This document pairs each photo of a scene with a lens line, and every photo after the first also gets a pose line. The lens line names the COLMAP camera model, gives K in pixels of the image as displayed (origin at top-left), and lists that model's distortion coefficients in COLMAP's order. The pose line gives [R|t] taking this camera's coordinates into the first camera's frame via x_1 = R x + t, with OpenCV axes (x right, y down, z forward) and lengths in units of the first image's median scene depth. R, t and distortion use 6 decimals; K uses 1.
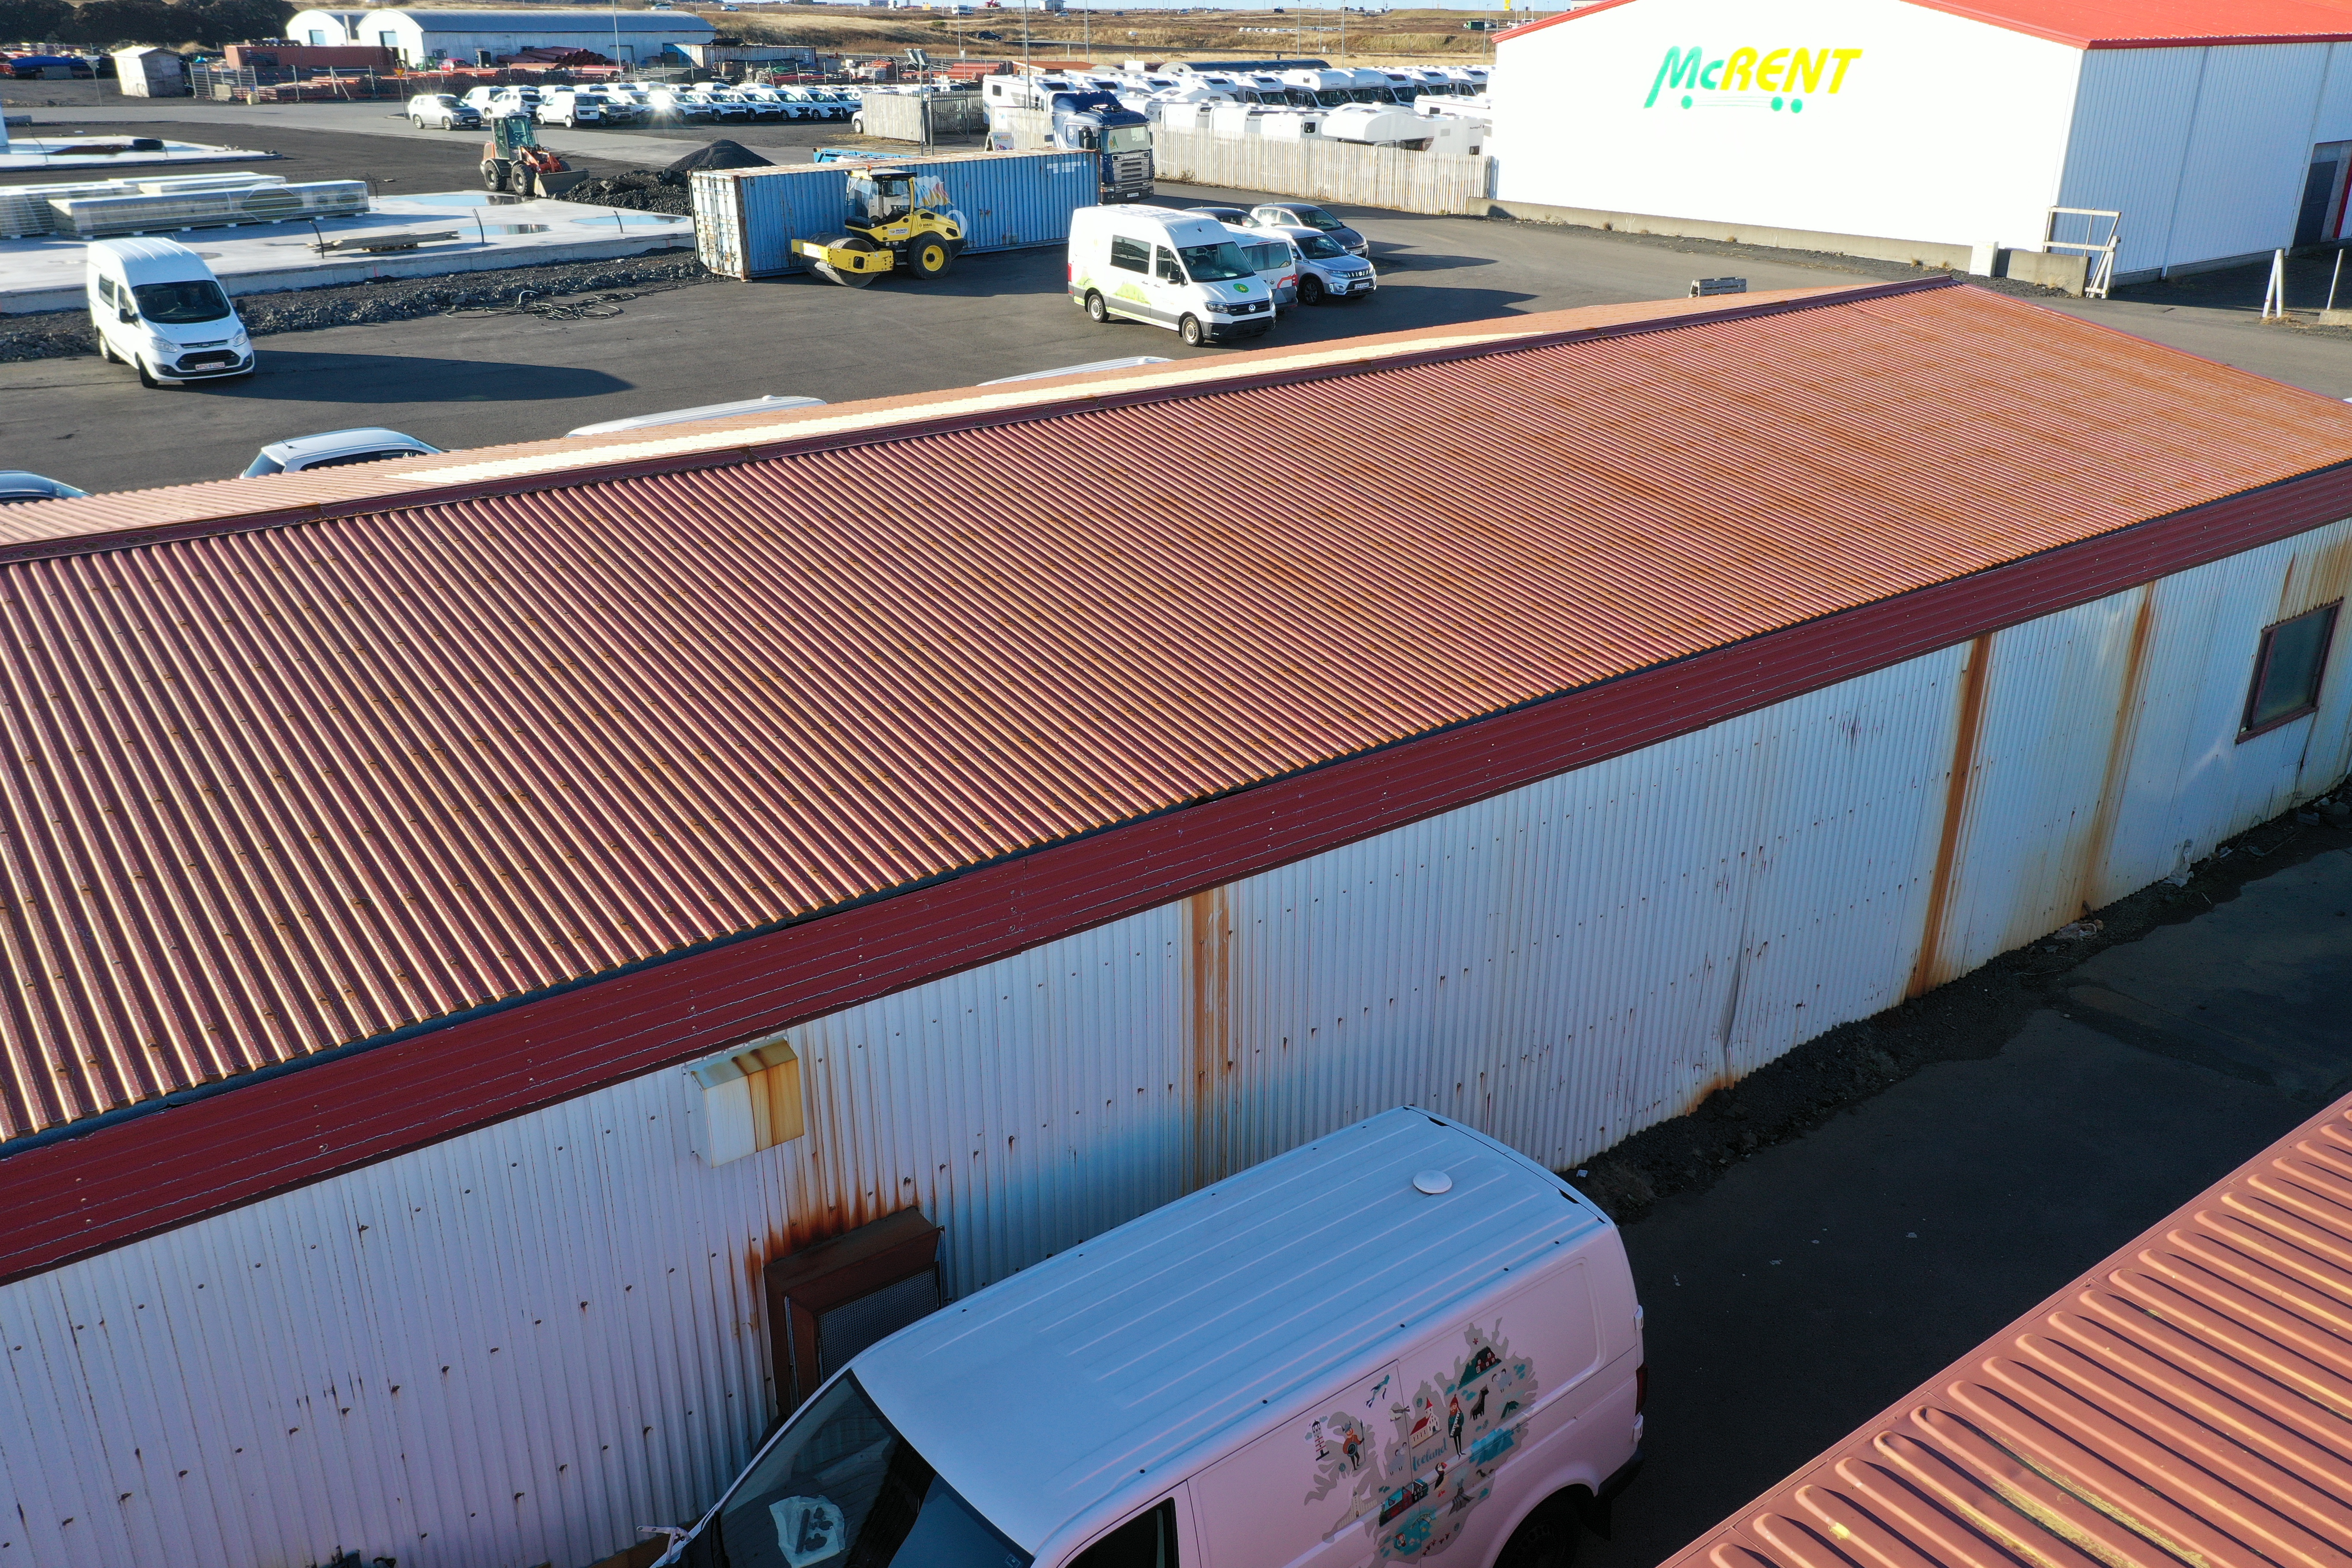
lens RADIAL K [[1869.2, 0, 1181.5], [0, 1869.2, 781.0], [0, 0, 1]] dist [0.018031, 0.007193]
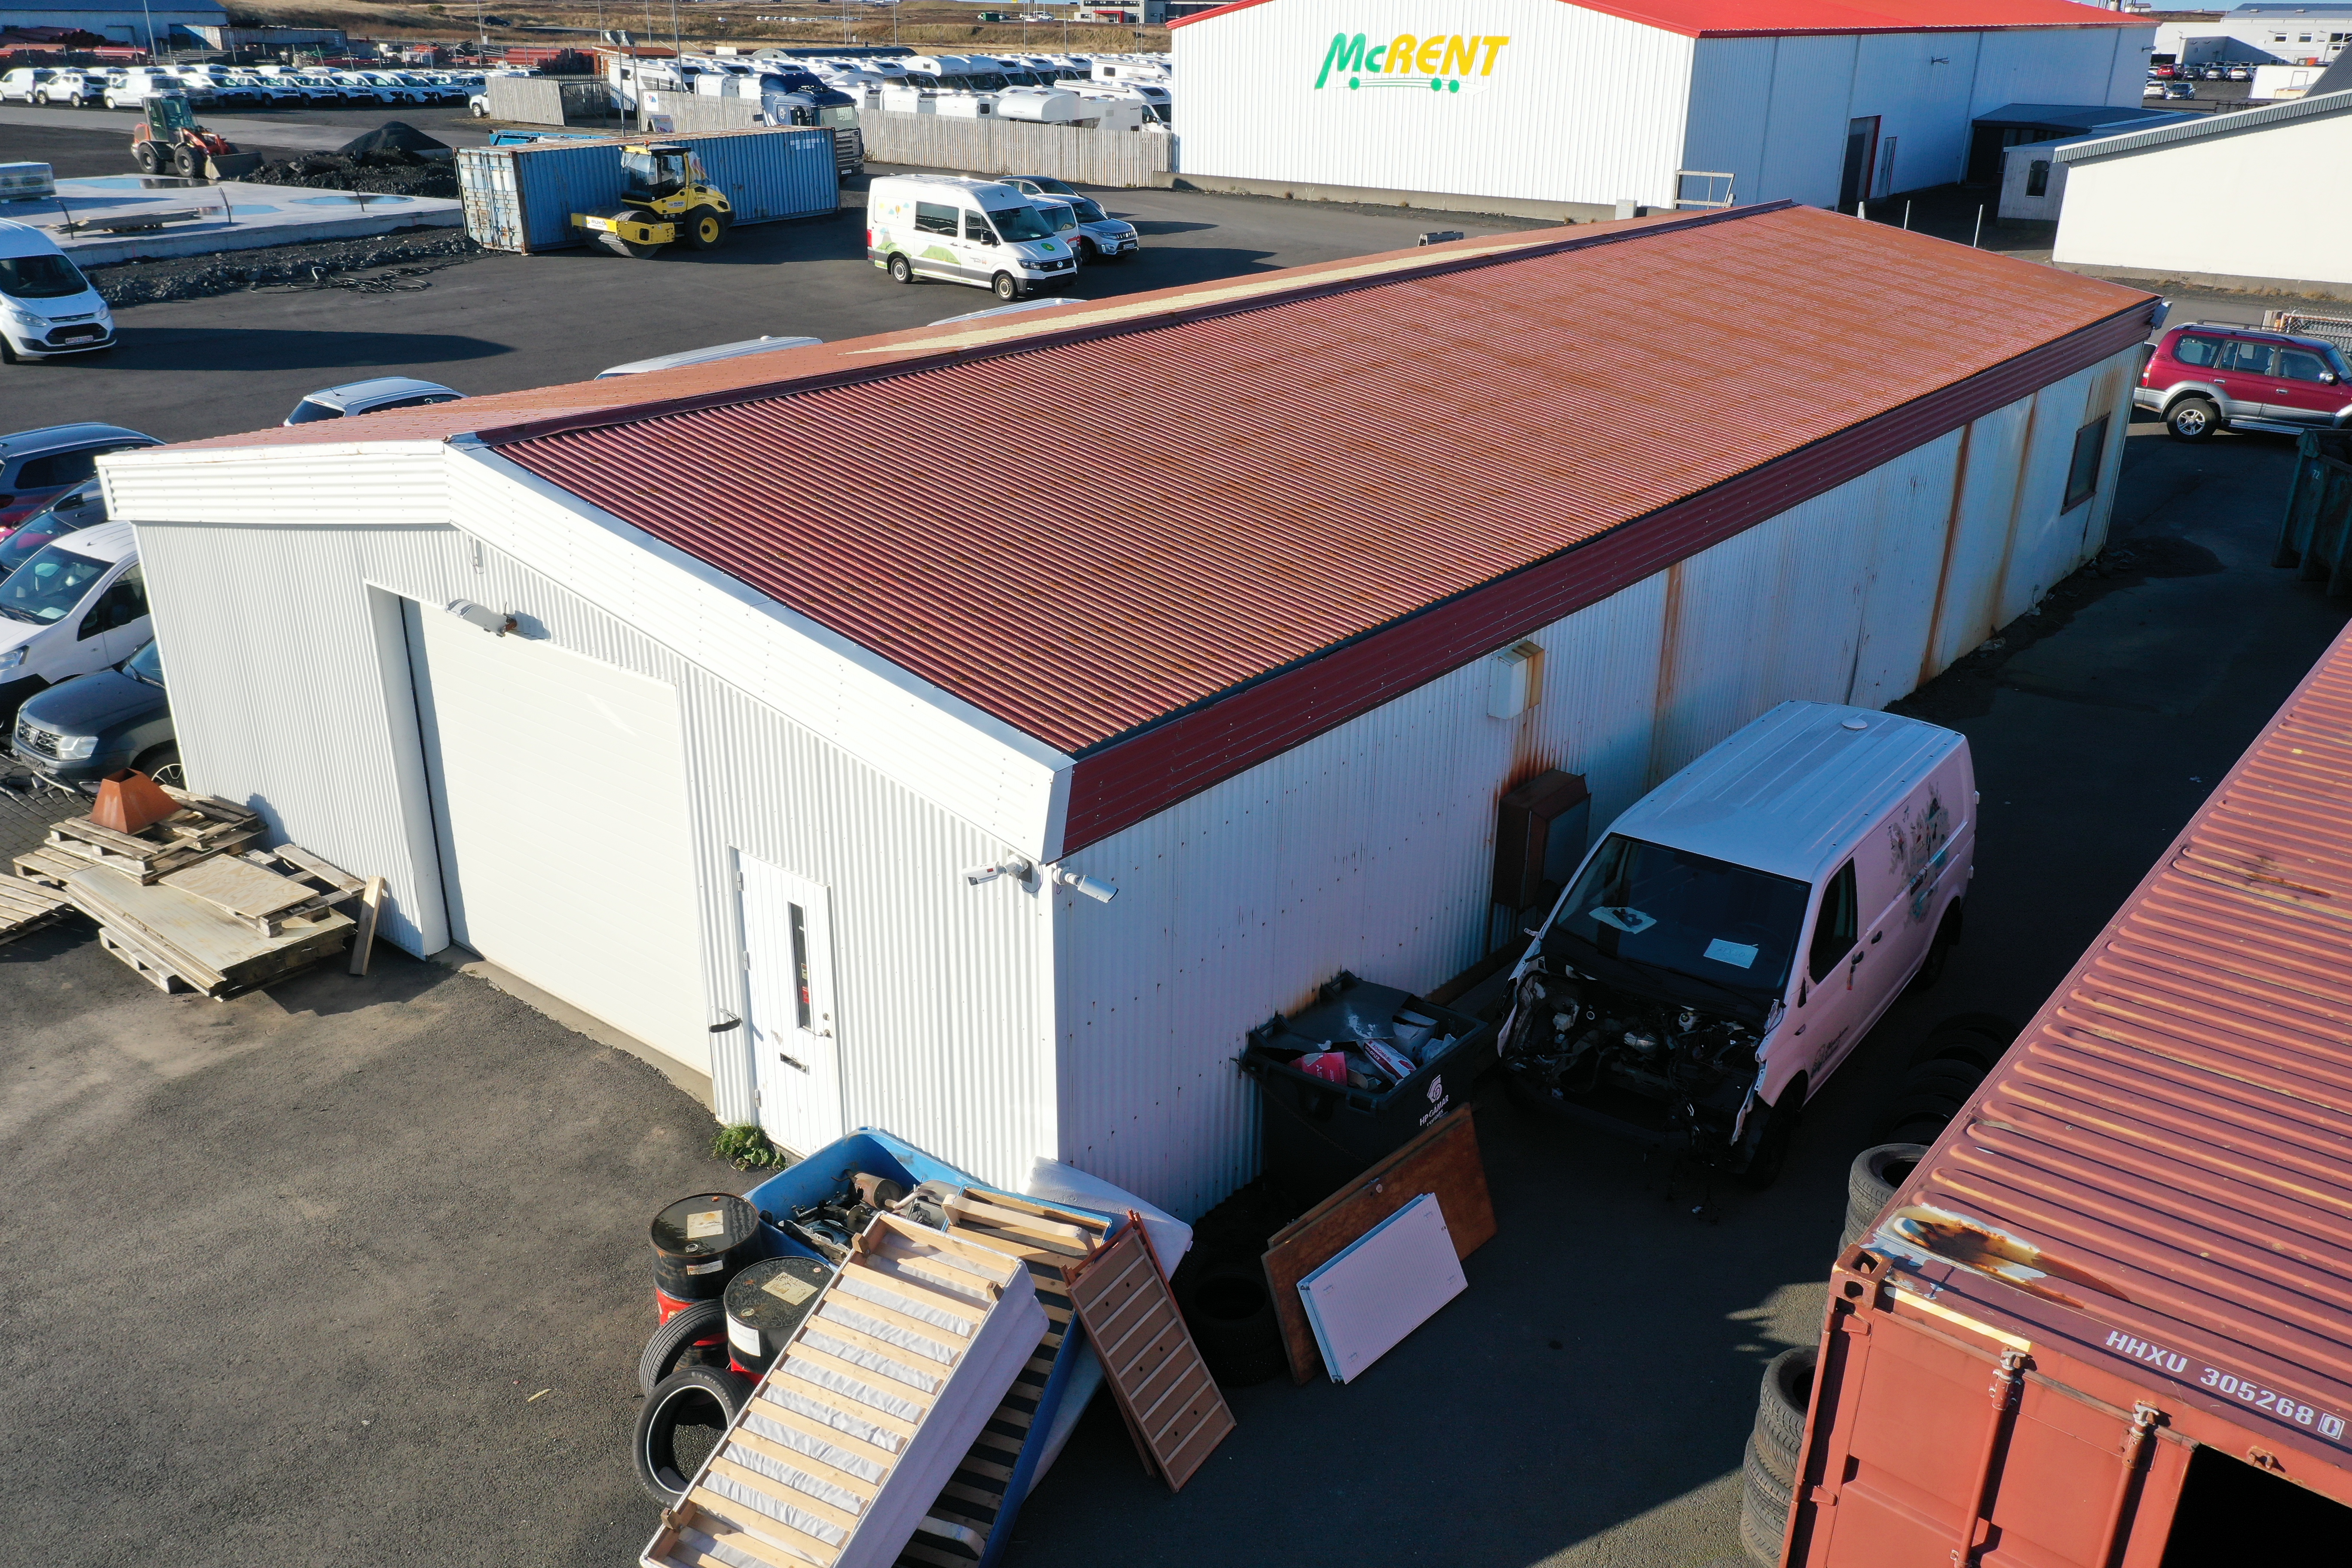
lens RADIAL K [[1869.2, 0, 1180.1], [0, 1869.2, 785.1], [0, 0, 1]] dist [0.018031, 0.007193]
pose [[0.968584, -0.087261, 0.232876, -0.151154], [0.085955, 0.996174, 0.015770, 0.036316], [-0.233361, 0.004743, 0.972379, -0.078677]]
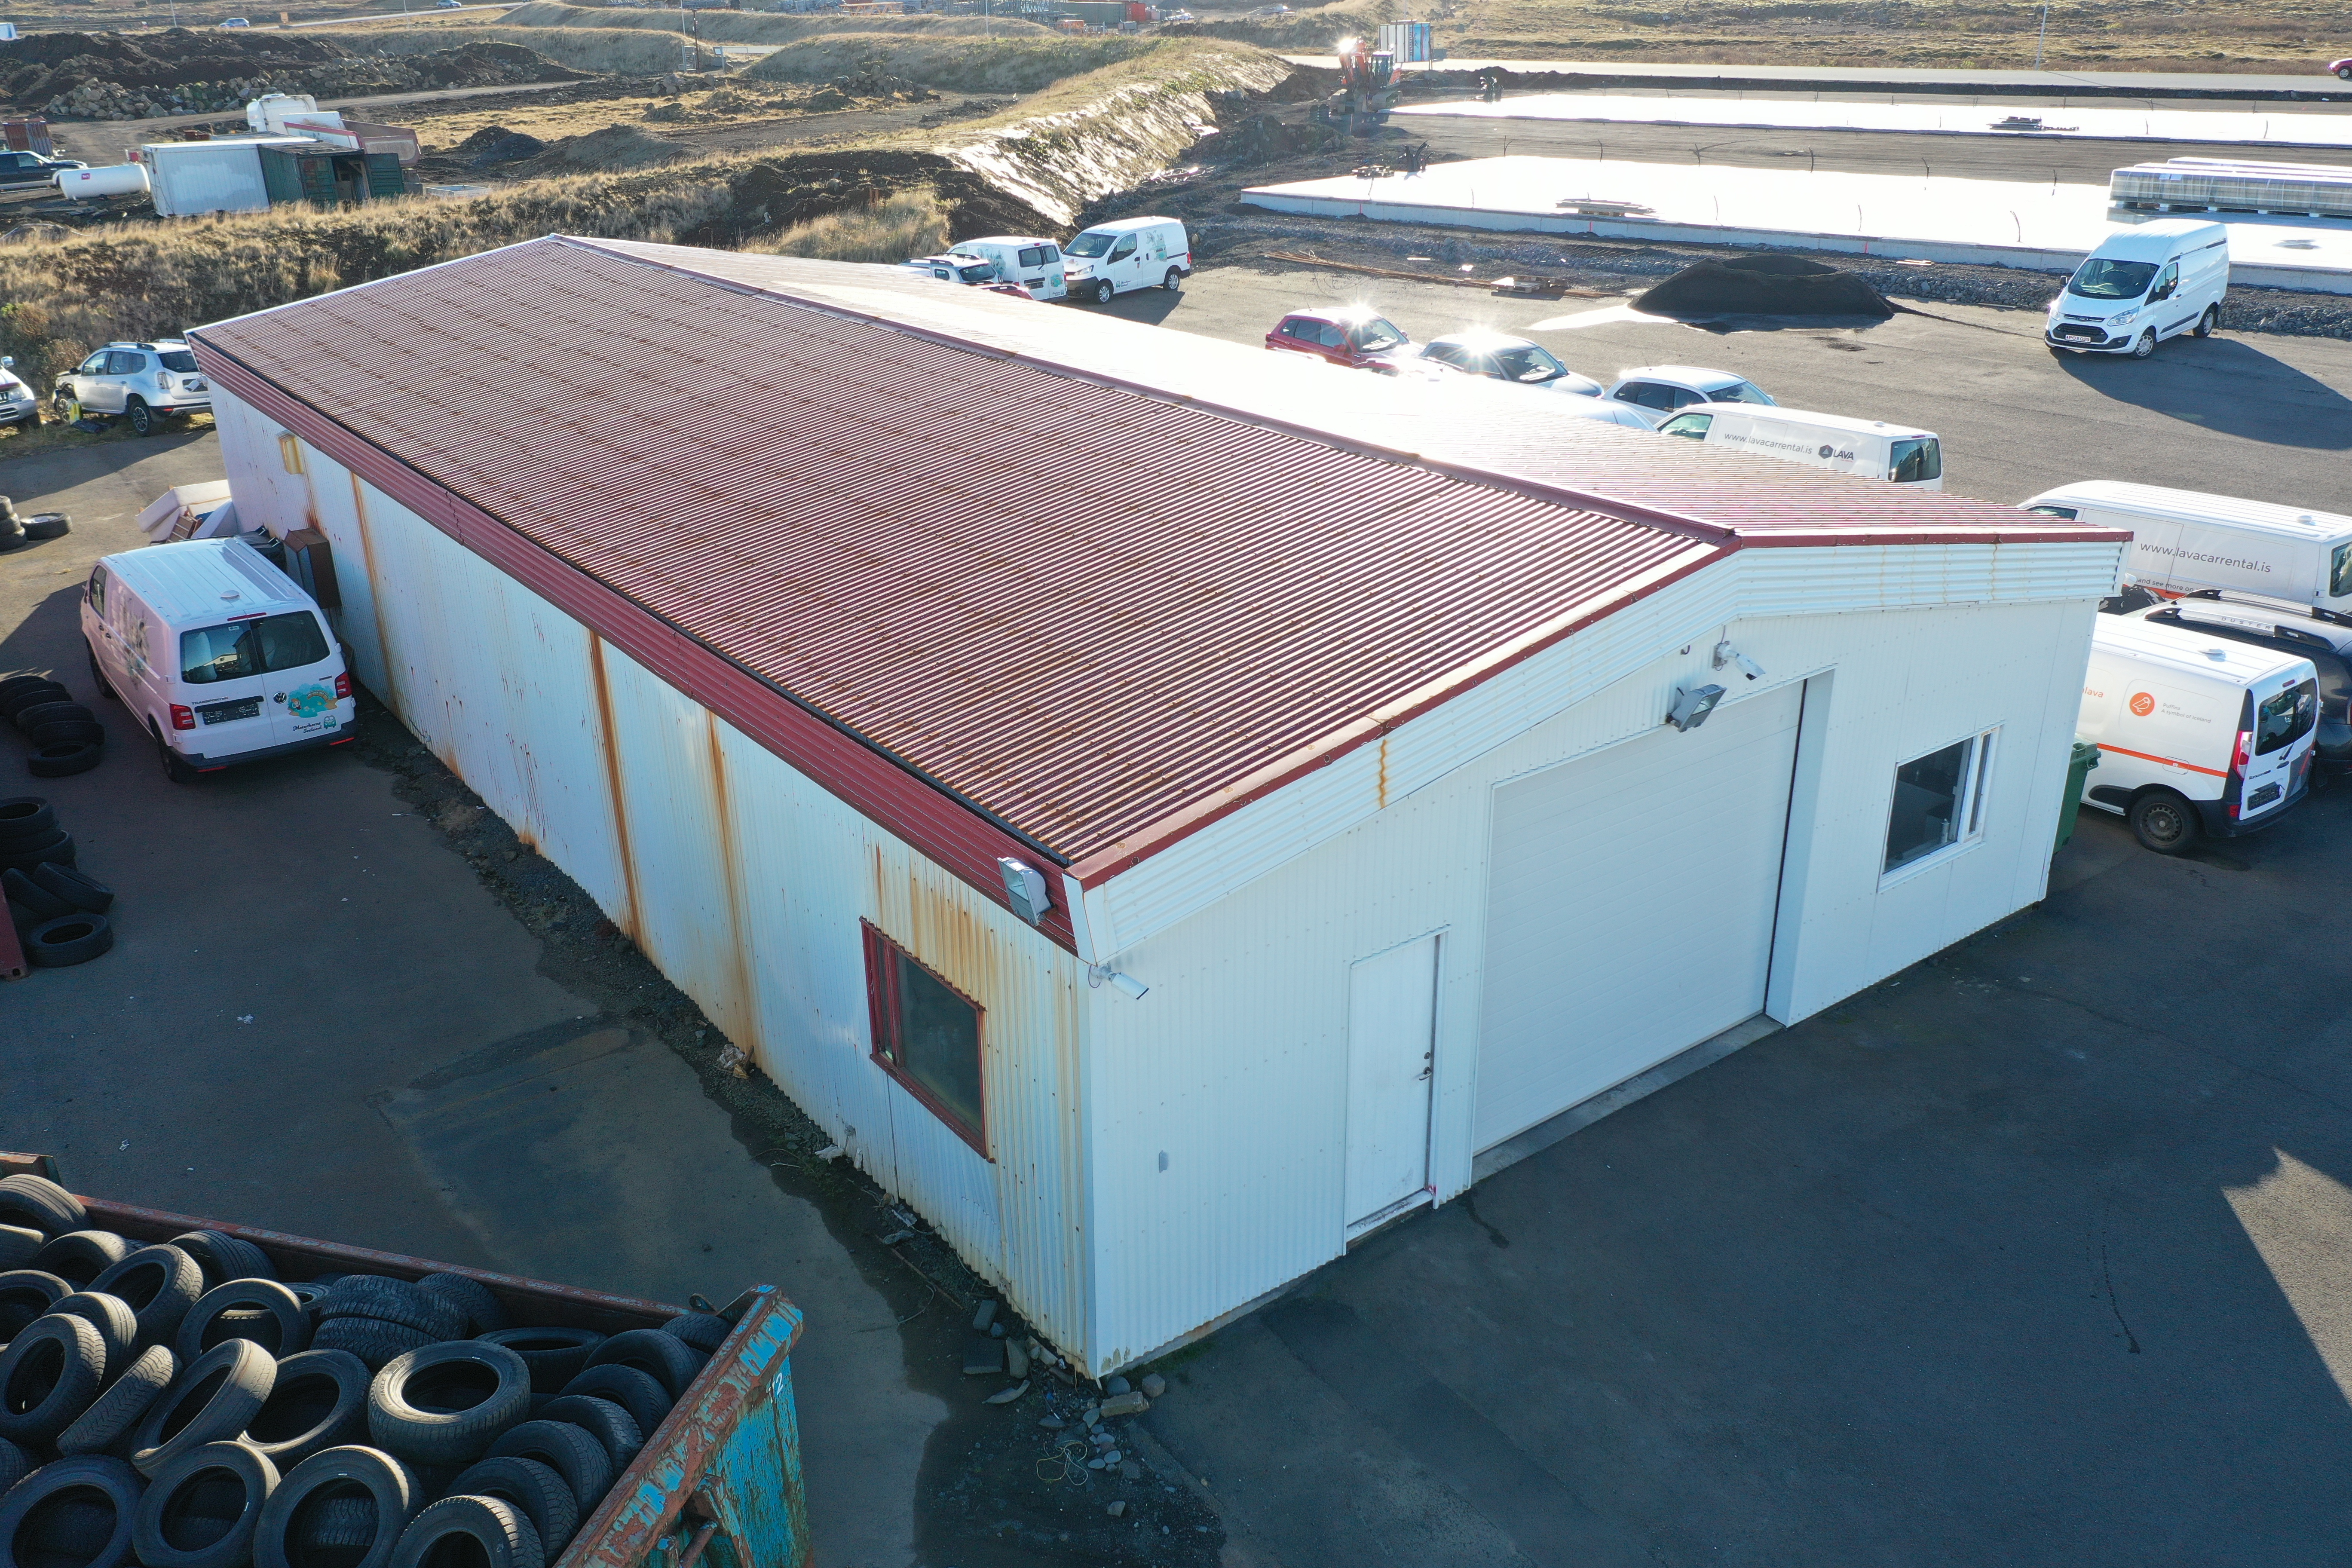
lens RADIAL K [[1869.2, 0, 1172.4], [0, 1869.2, 788.6], [0, 0, 1]] dist [0.018031, 0.007193]
pose [[-0.007612, 0.389414, -0.921032, 0.424723], [-0.362658, 0.857276, 0.365455, -0.151619], [0.931891, 0.336801, 0.134699, 0.340882]]
